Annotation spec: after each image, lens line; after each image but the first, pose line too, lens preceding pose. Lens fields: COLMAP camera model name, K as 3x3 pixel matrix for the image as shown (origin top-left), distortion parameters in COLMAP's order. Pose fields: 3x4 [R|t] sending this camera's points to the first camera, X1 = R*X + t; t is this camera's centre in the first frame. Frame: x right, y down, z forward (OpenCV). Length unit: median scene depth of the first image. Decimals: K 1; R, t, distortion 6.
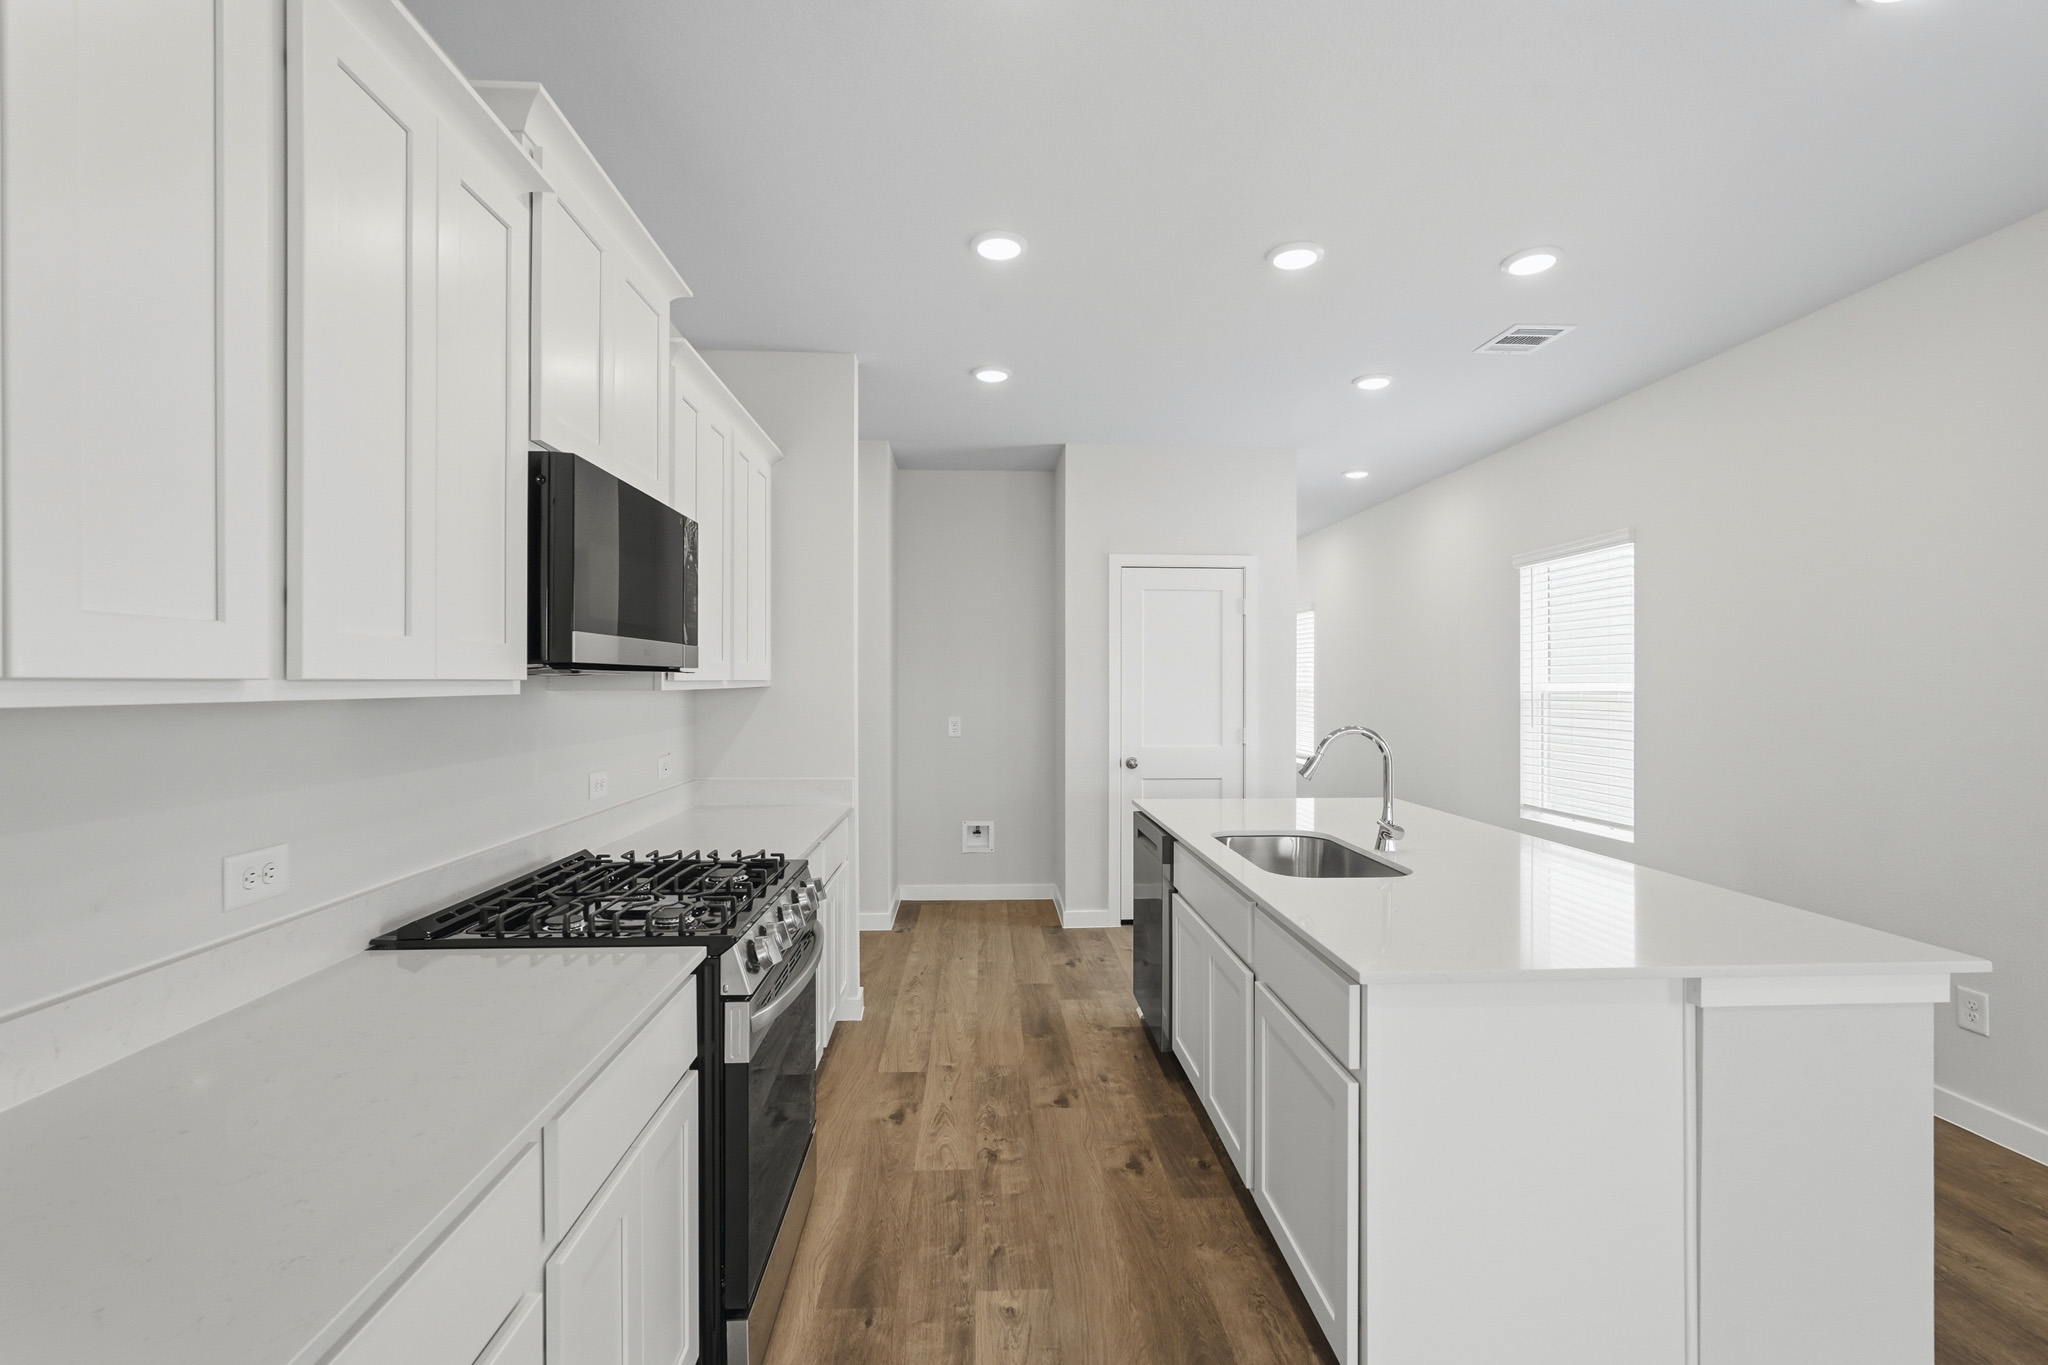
lens RADIAL K [[900.4, 0, 1024.0], [0, 900.4, 682.5], [0, 0, 1]] dist [-0.019709, 0.010060]
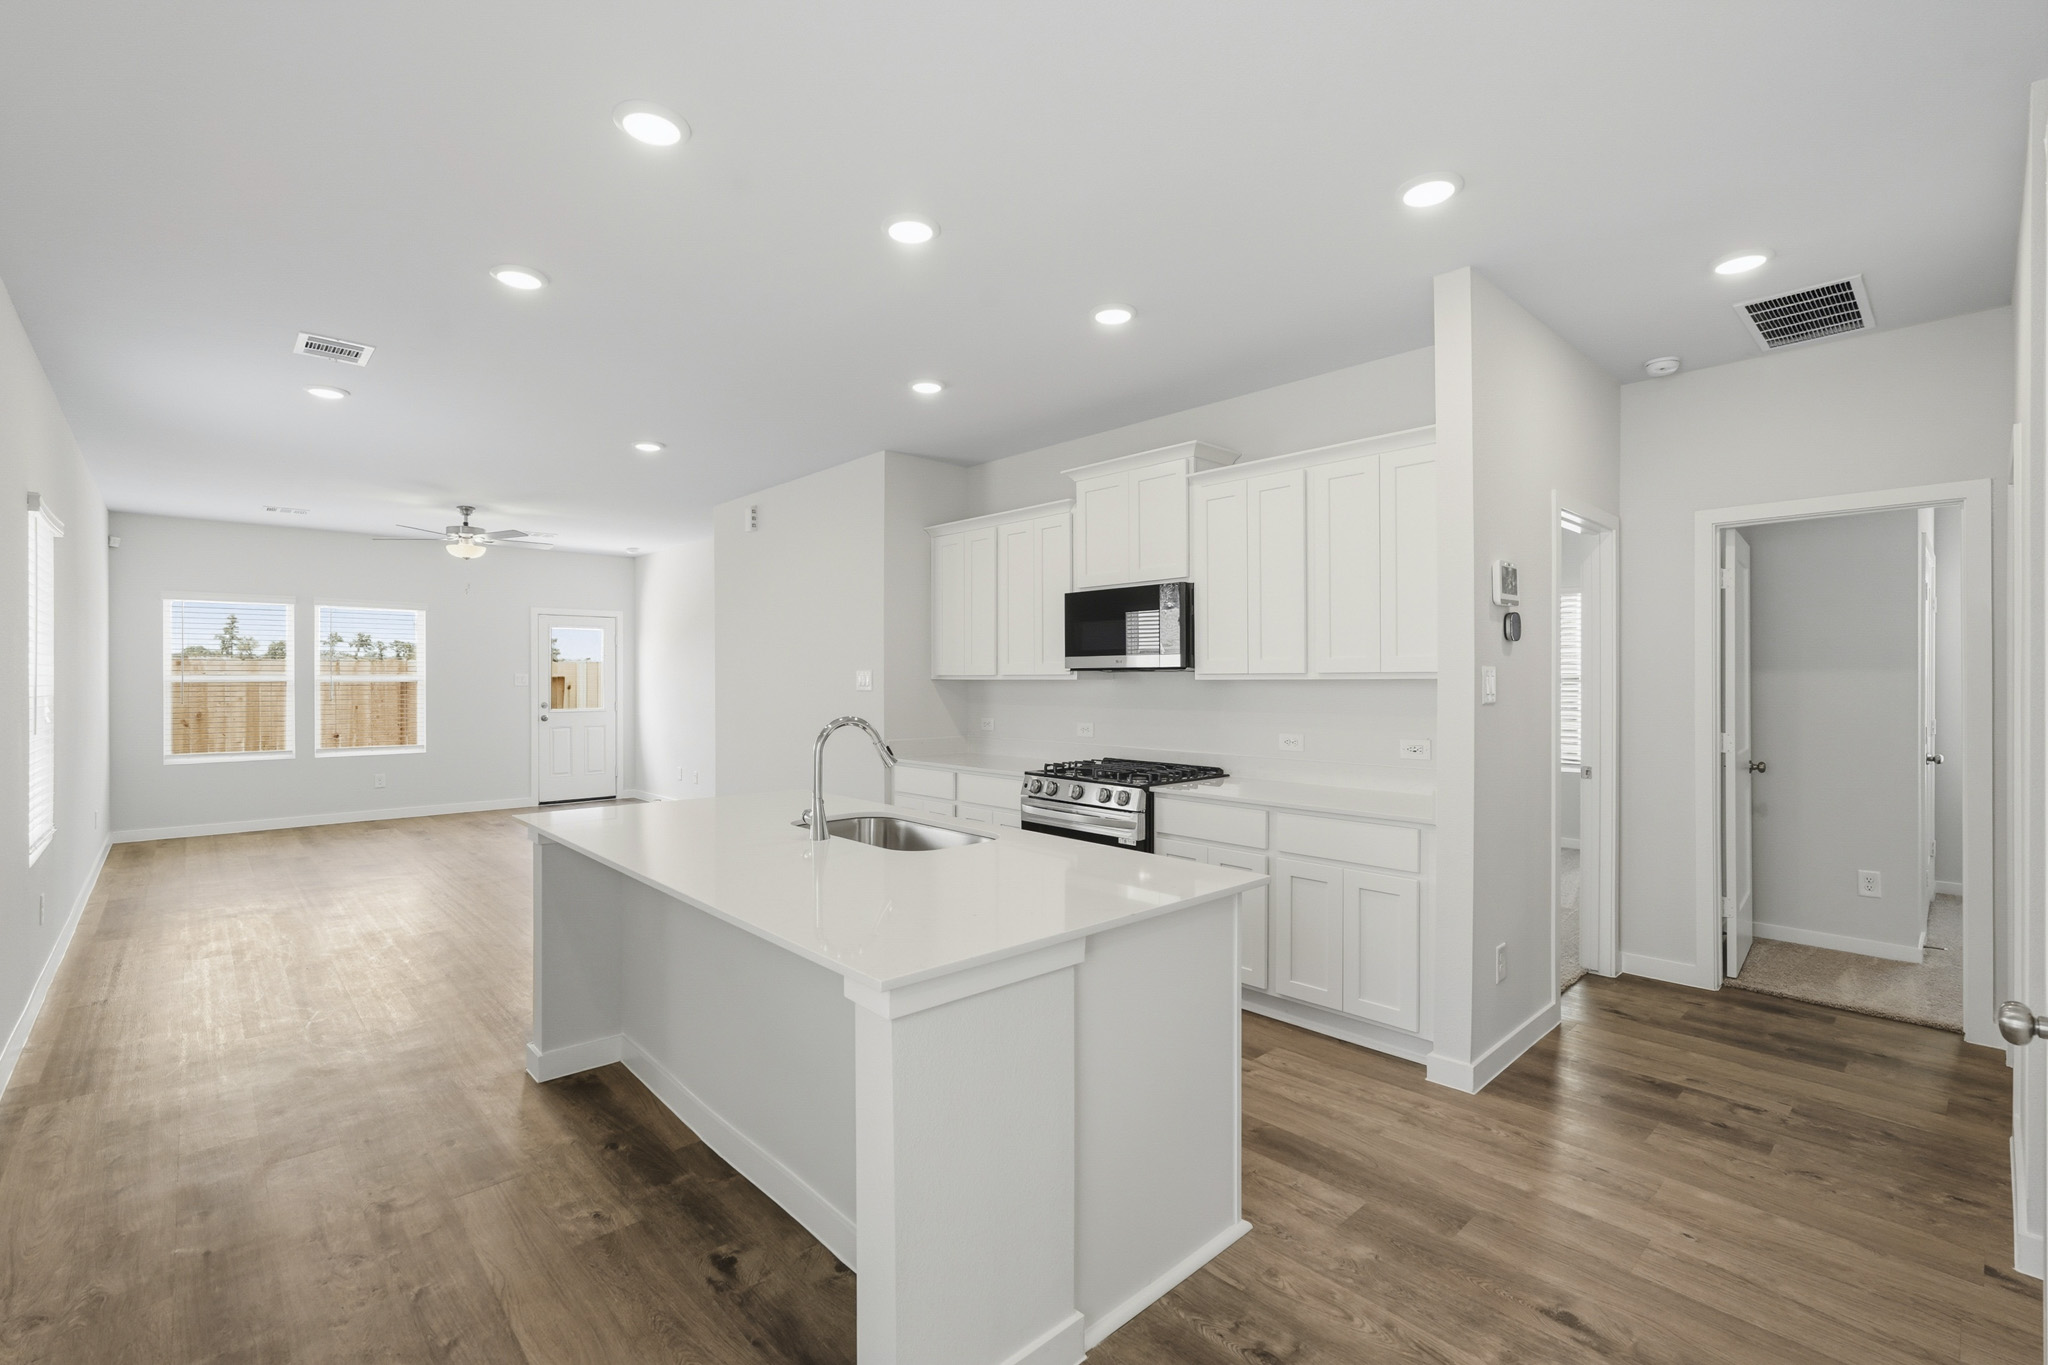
lens RADIAL K [[903.1, 0, 1007.9], [0, 903.1, 683.7], [0, 0, 1]] dist [-0.000803, 0.000974]
pose [[-0.776593, 0.005471, -0.629979, 0.631729], [0.001905, 0.999978, 0.006335, 0.003149], [0.629999, 0.003720, -0.776587, 1.377505]]
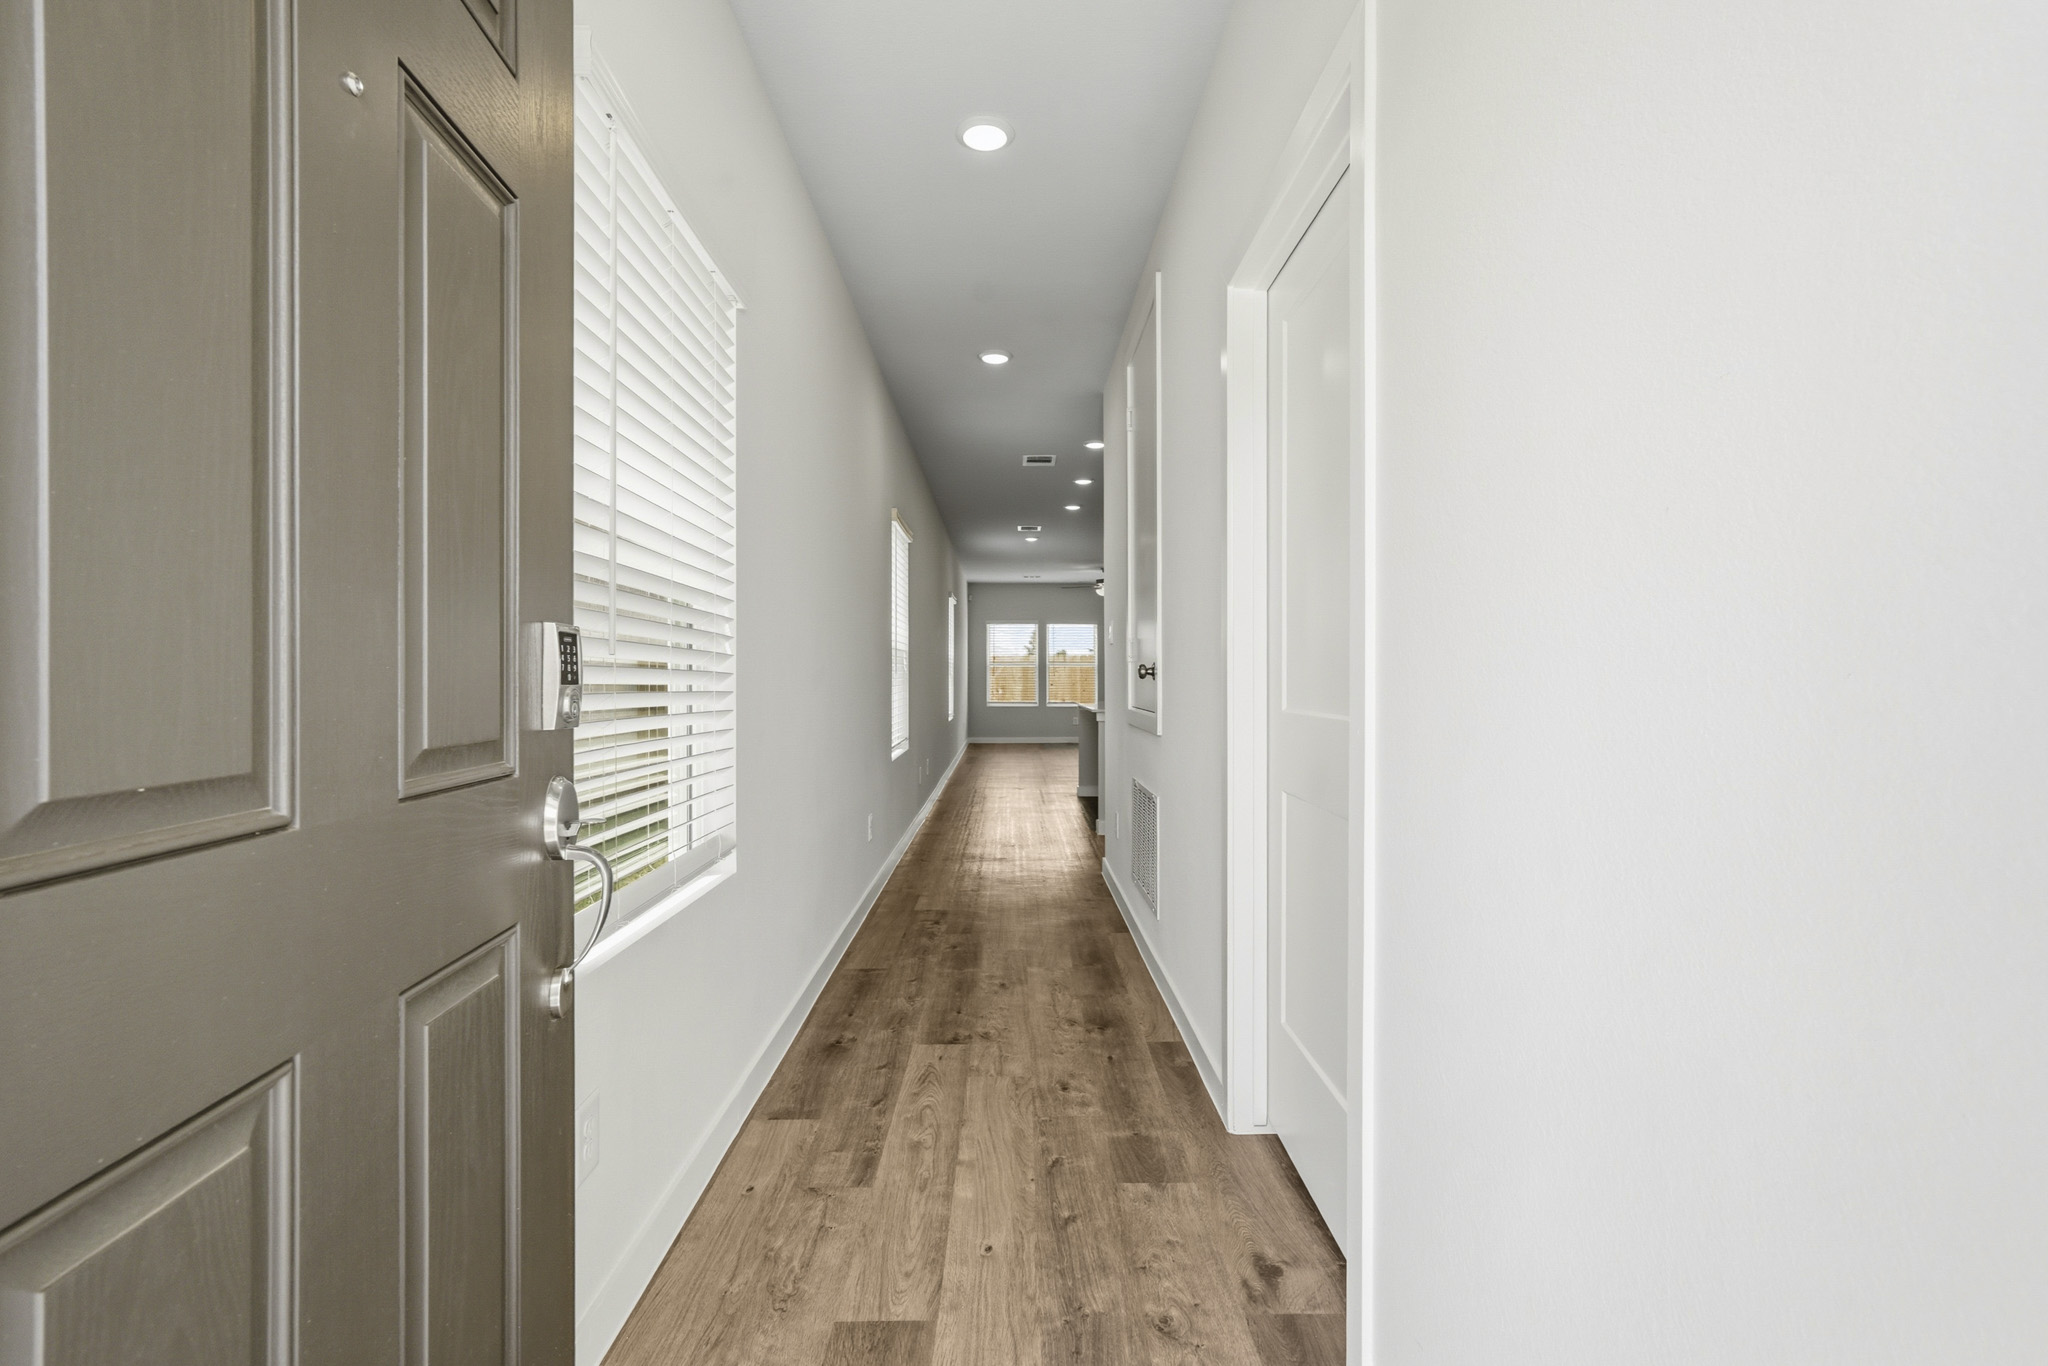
lens RADIAL K [[914.8, 0, 1023.3], [0, 914.8, 678.4], [0, 0, 1]] dist [-0.020175, 0.009513]
pose [[-0.999113, 0.005798, 0.041706, 0.489500], [0.005703, 0.999981, -0.002403, 0.078240], [-0.041719, -0.002163, -0.999127, 2.770000]]
